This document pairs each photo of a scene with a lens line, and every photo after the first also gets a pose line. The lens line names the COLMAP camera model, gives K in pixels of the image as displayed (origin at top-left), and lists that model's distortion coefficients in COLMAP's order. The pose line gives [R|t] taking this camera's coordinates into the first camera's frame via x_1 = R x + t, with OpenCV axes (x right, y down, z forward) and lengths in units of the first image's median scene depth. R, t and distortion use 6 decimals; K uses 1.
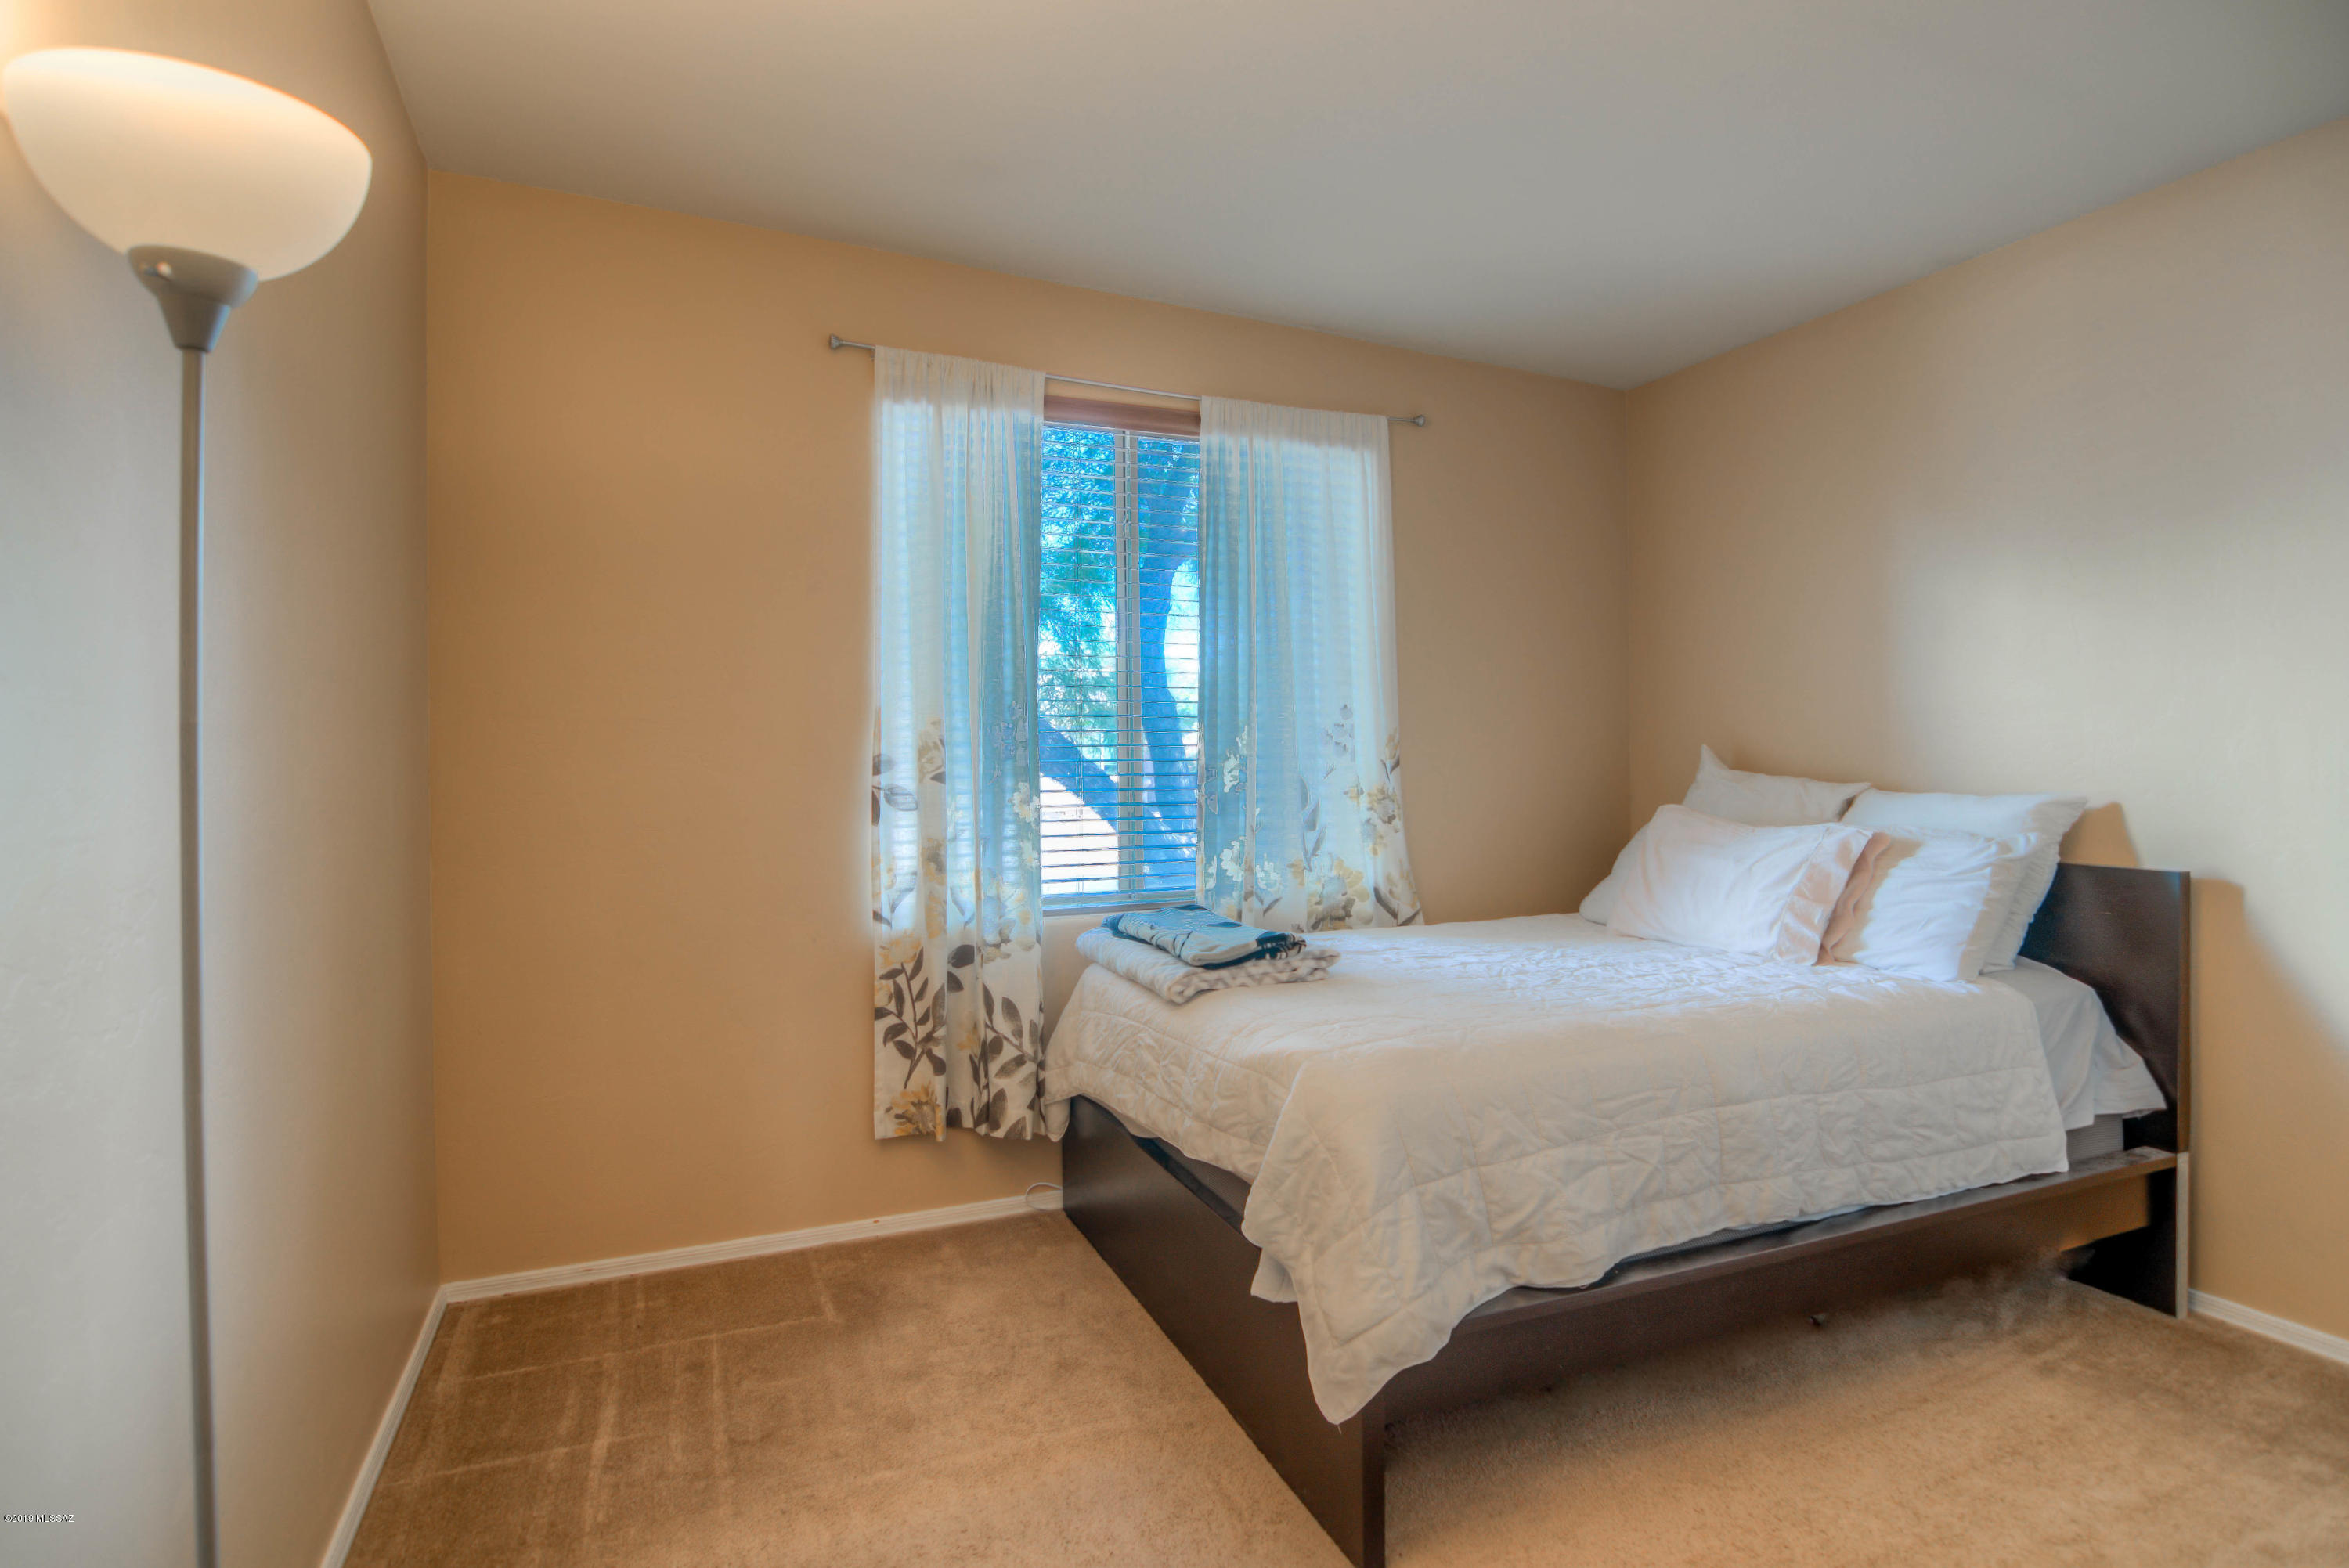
lens RADIAL K [[1224.6, 0, 1190.6], [0, 1224.6, 775.1], [0, 0, 1]] dist [-0.015068, -0.003422]
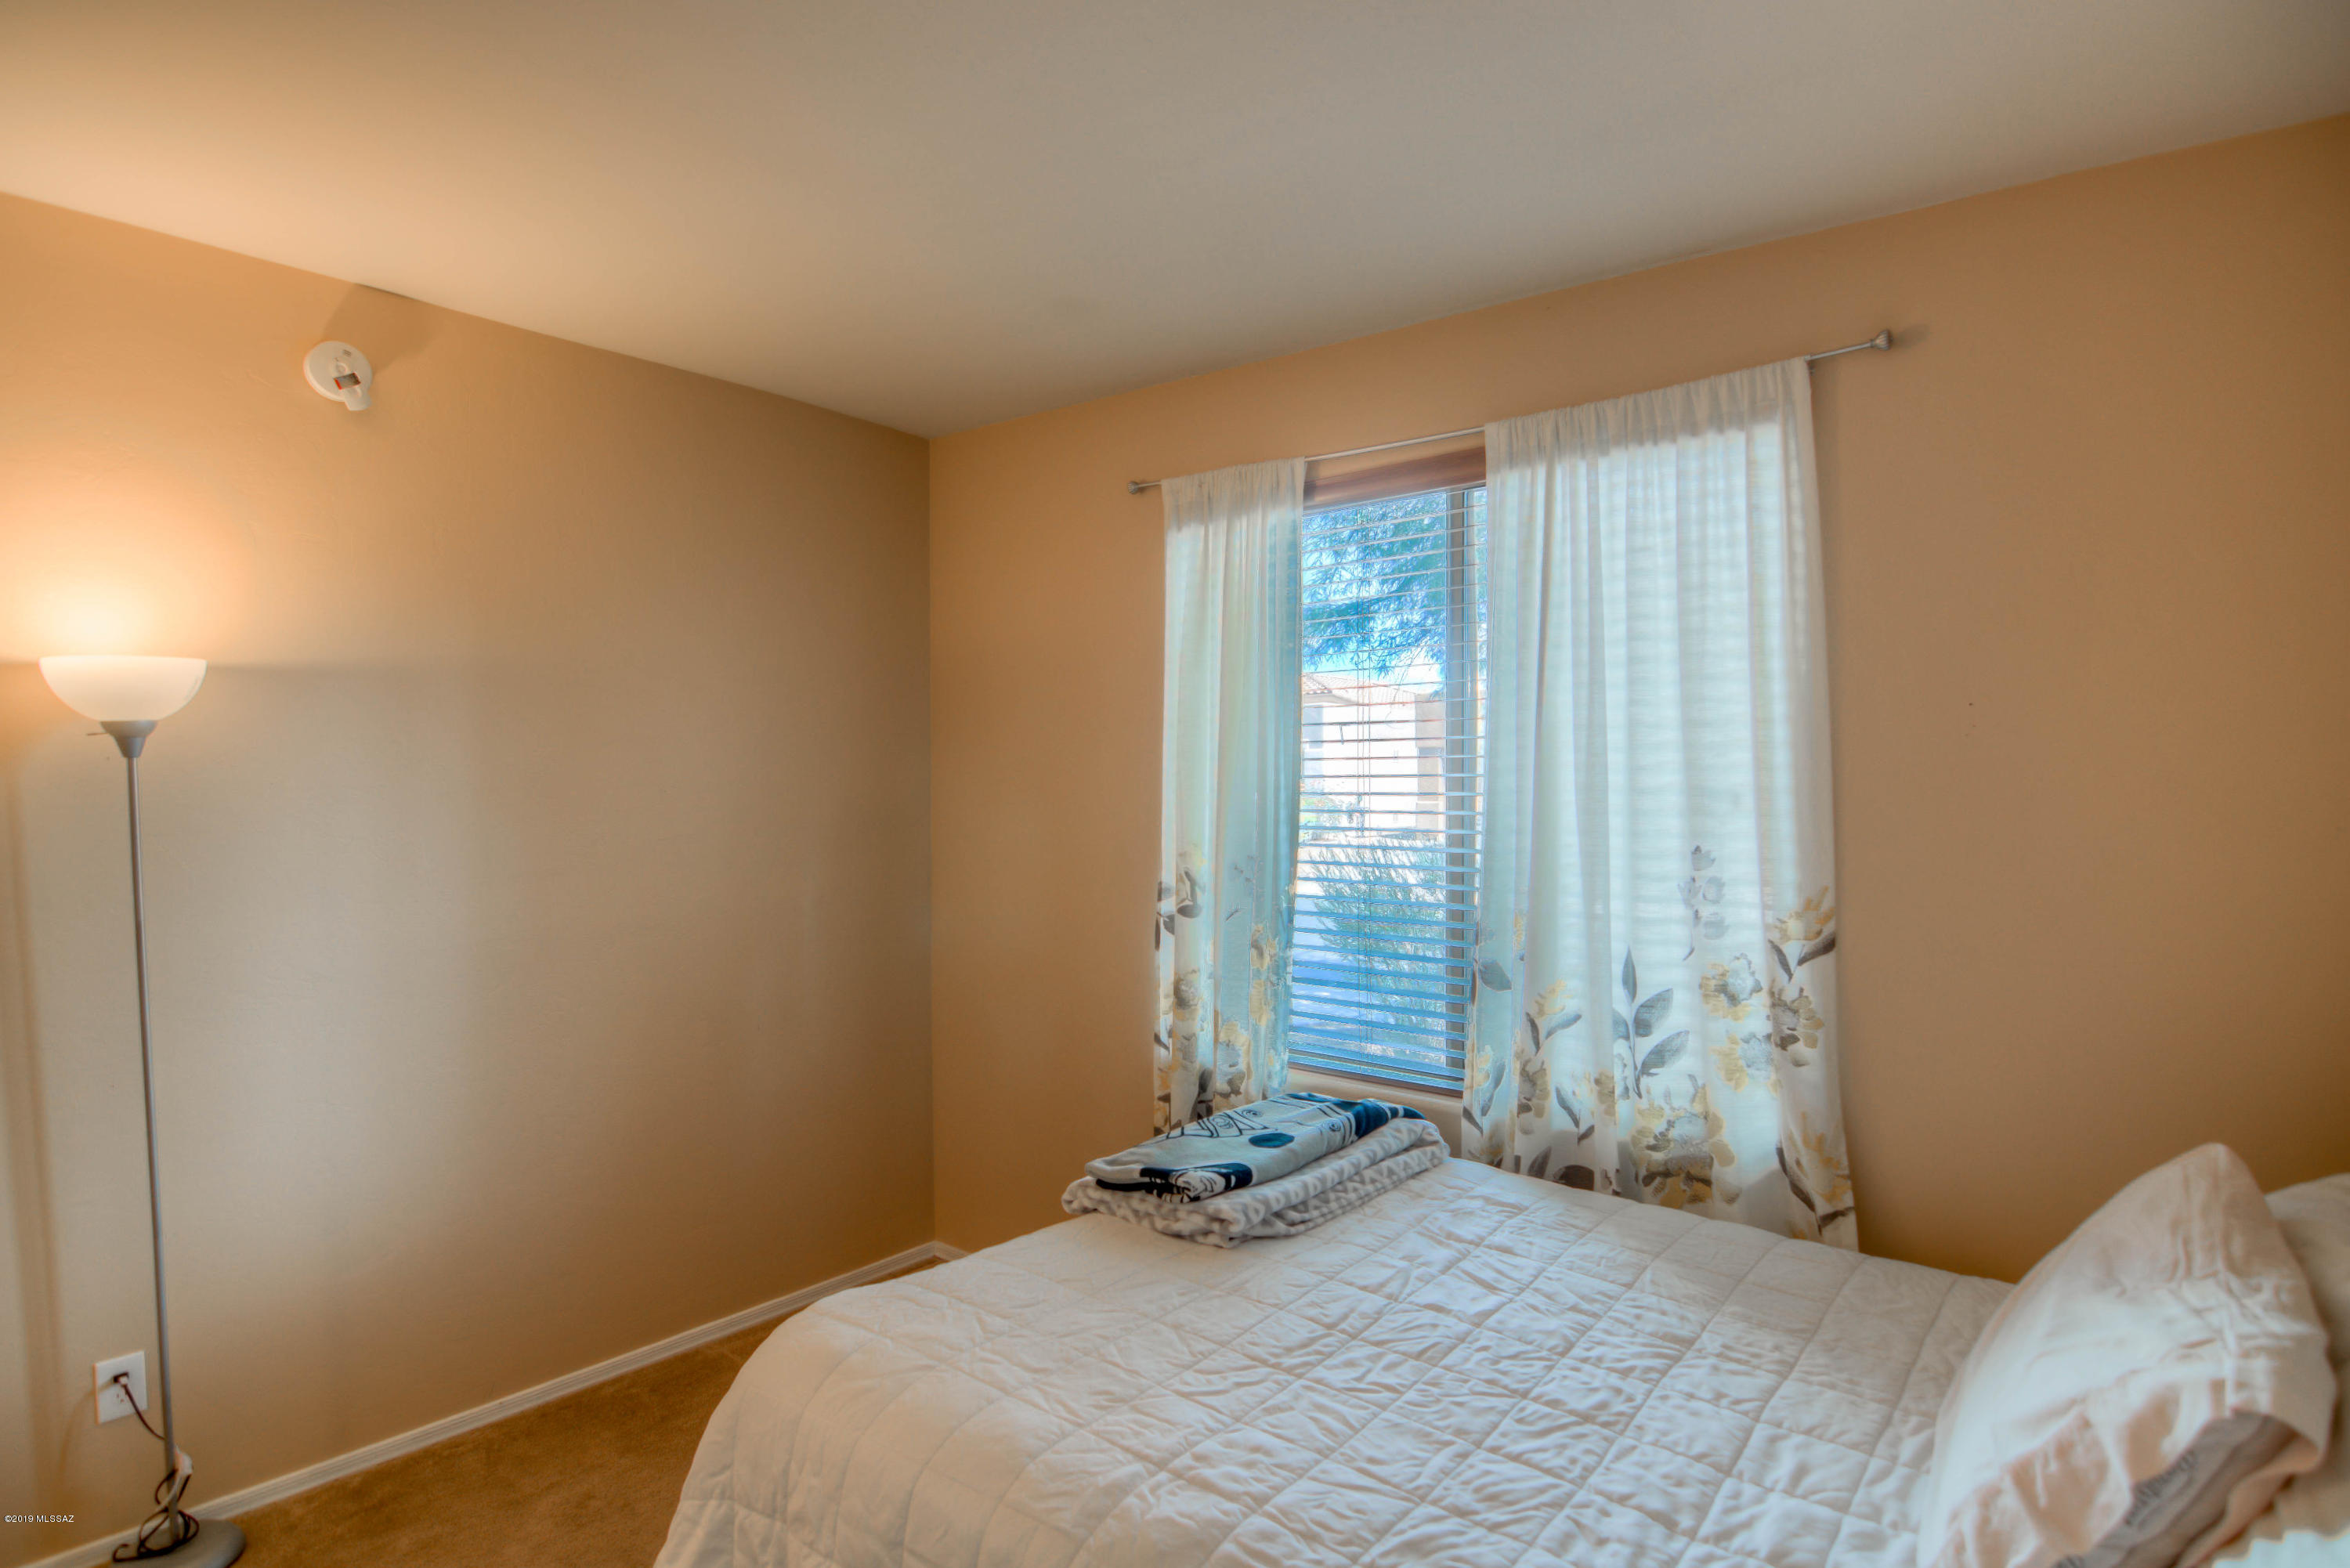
lens RADIAL K [[1225.2, 0, 1185.8], [0, 1225.2, 785.7], [0, 0, 1]] dist [-0.015068, -0.003422]
pose [[0.438566, 0.016168, -0.898554, 0.658603], [-0.009259, 0.999866, 0.013472, -0.108461], [0.898651, 0.002411, 0.438657, 0.558428]]
